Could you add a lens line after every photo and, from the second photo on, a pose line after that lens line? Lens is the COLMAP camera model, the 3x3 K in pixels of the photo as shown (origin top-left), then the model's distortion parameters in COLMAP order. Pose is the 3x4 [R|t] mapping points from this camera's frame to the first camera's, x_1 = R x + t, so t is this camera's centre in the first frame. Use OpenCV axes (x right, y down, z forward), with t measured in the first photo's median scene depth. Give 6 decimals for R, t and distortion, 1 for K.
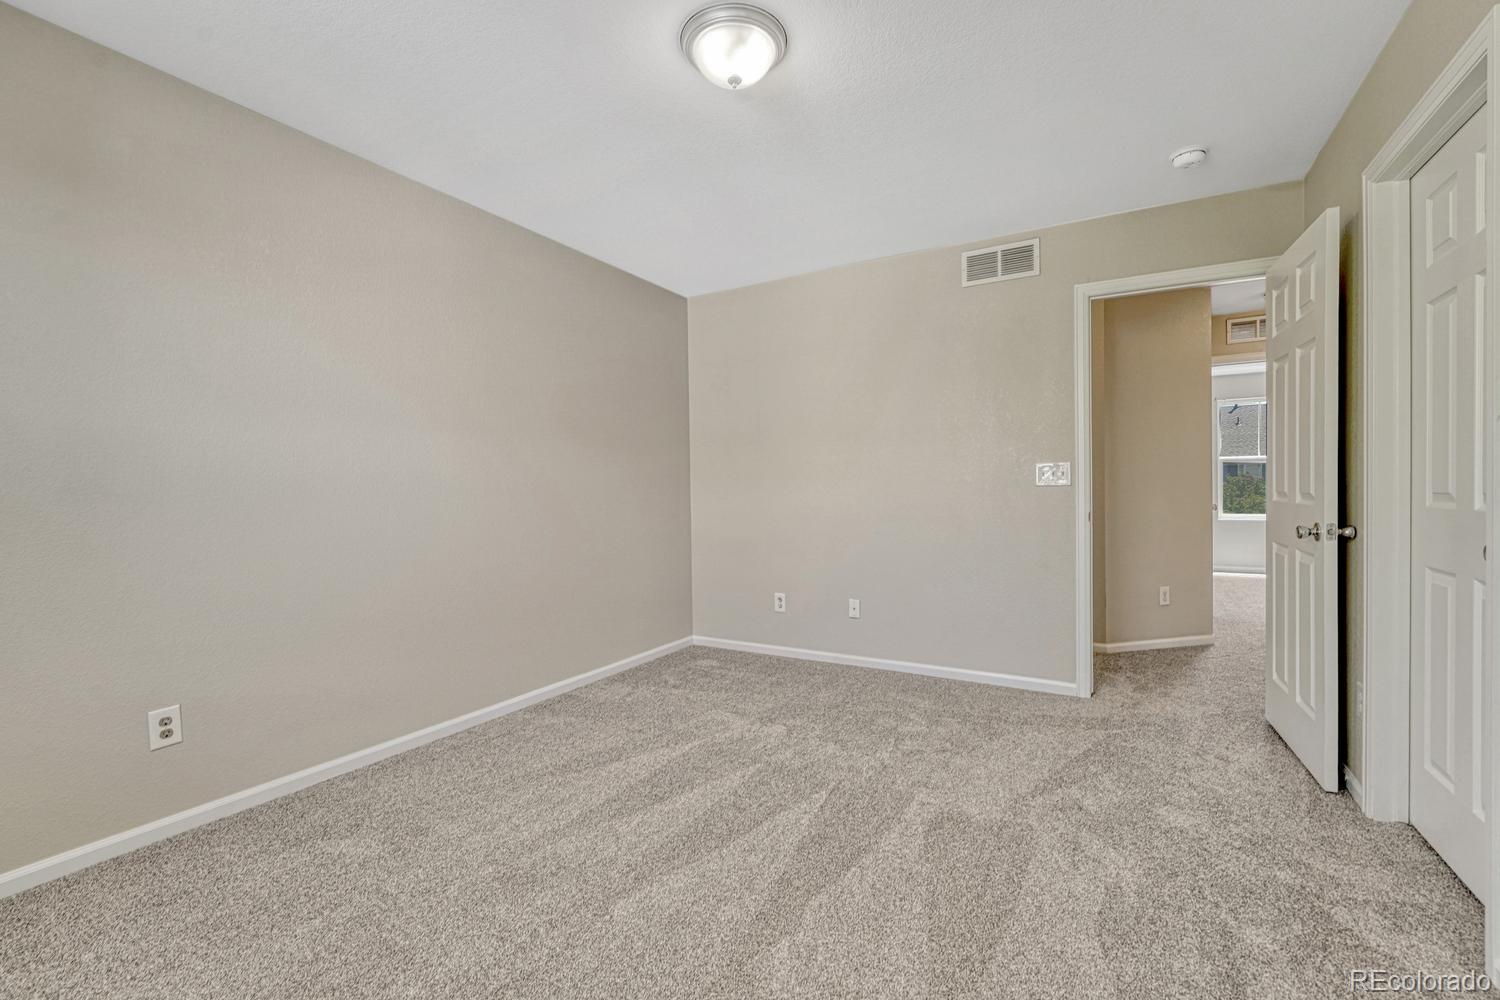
lens RADIAL K [[624.6, 0, 754.9], [0, 624.6, 495.4], [0, 0, 1]] dist [-0.010869, 0.000317]
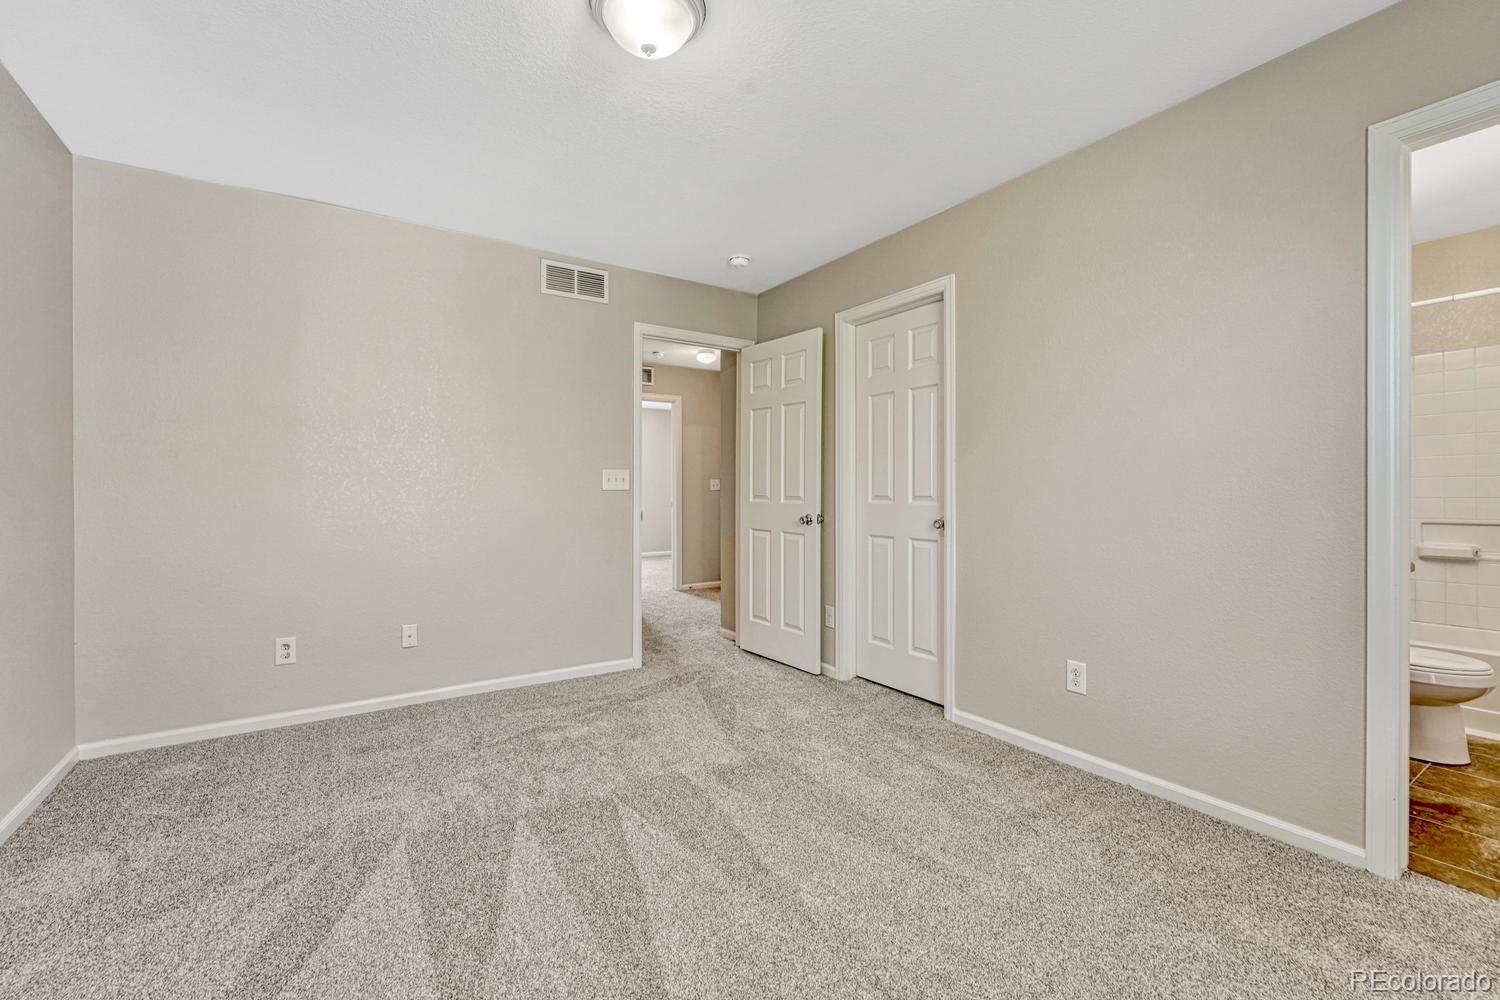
lens RADIAL K [[624.6, 0, 754.9], [0, 624.6, 495.4], [0, 0, 1]] dist [-0.010869, 0.000317]
pose [[0.450747, 0.005567, 0.892635, -0.478273], [0.005297, 0.999946, -0.008911, 0.005973], [-0.892636, 0.008745, 0.450693, 0.279428]]
